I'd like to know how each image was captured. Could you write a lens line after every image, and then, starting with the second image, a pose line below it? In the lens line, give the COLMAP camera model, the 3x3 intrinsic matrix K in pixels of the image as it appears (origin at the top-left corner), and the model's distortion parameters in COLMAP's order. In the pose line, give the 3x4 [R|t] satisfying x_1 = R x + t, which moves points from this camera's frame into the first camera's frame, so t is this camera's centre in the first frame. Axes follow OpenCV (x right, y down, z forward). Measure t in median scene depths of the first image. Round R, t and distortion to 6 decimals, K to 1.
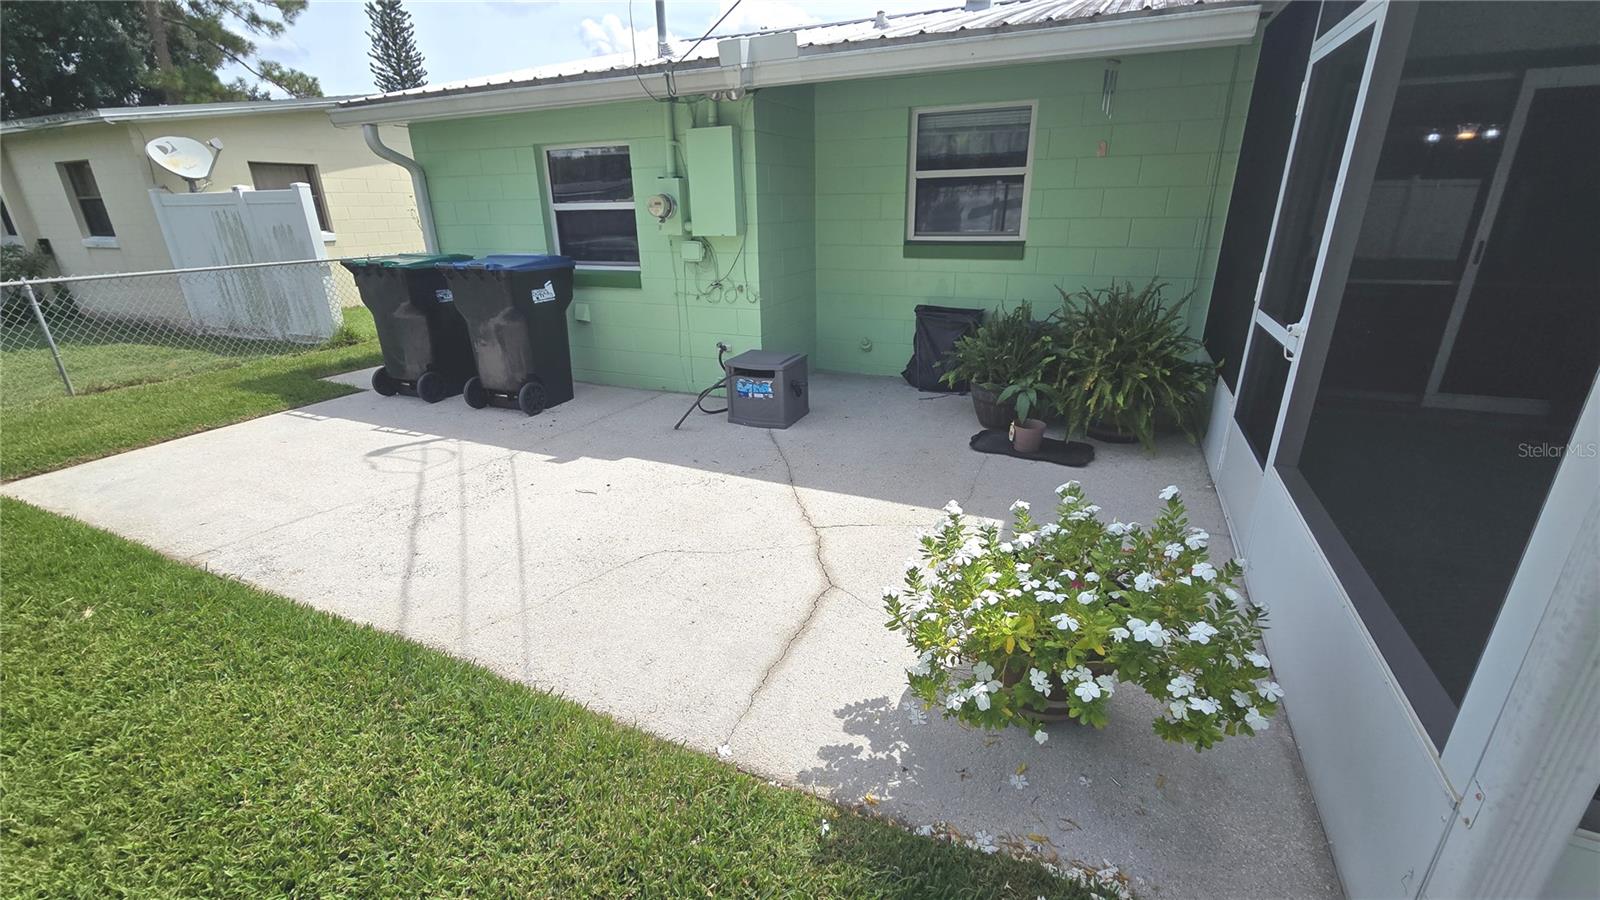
lens RADIAL K [[652.9, 0, 797.4], [0, 652.9, 443.6], [0, 0, 1]] dist [-0.002298, -0.000123]
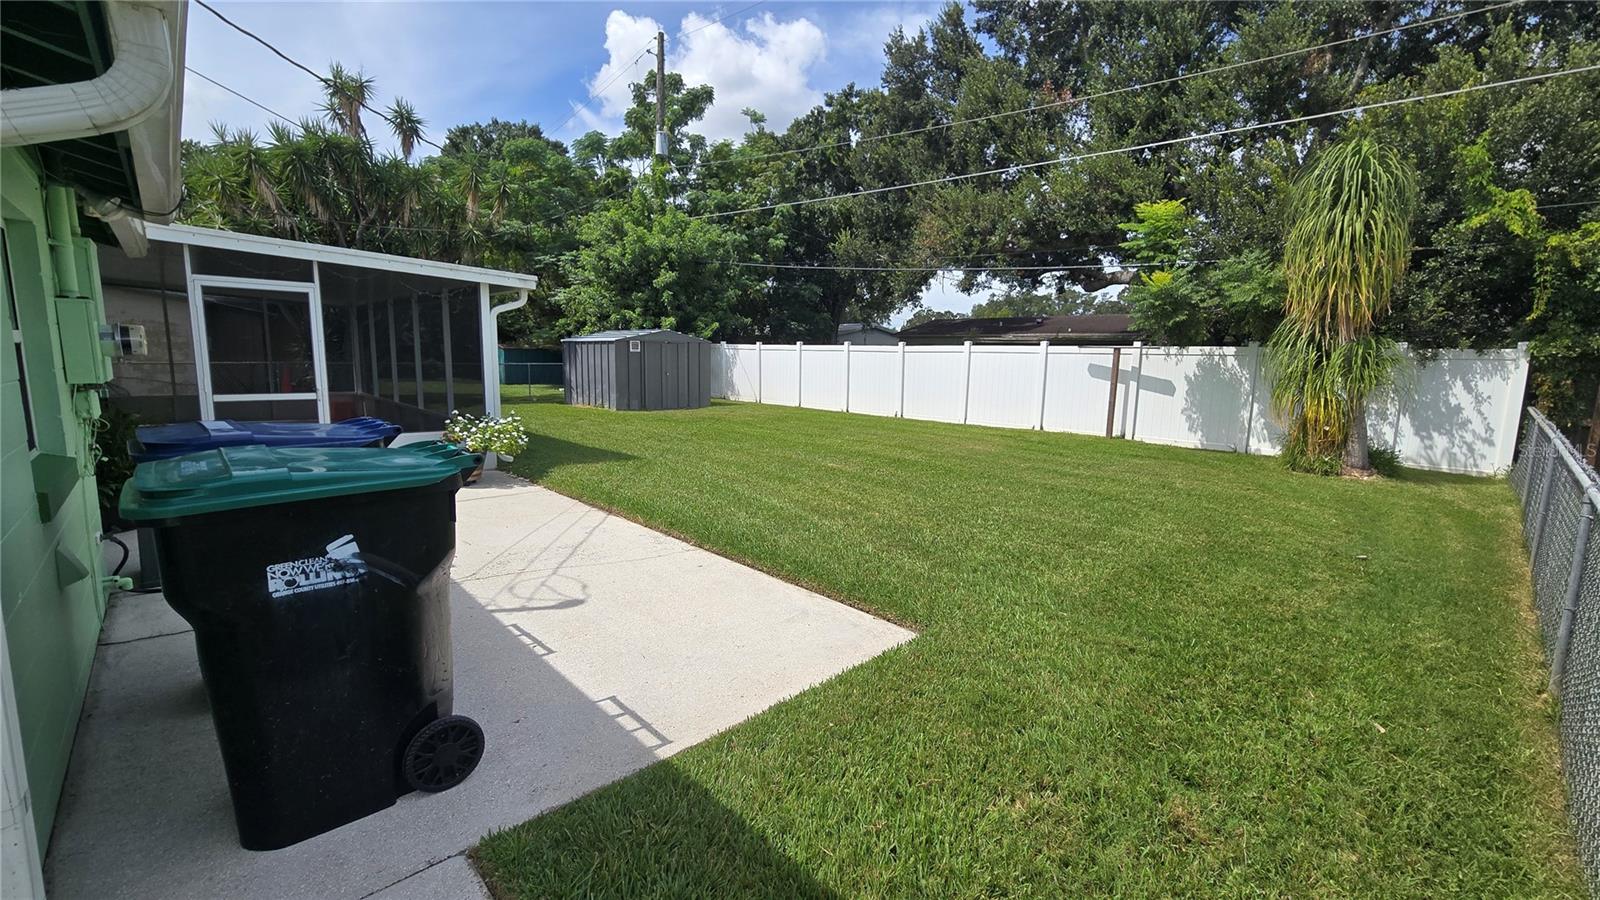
lens RADIAL K [[652.9, 0, 798.1], [0, 652.9, 444.0], [0, 0, 1]] dist [-0.002298, -0.000123]
pose [[-0.927164, -0.056867, 0.370315, -1.283360], [0.119225, 0.892248, 0.435522, -0.558146], [-0.355179, 0.447951, -0.820480, 1.560040]]
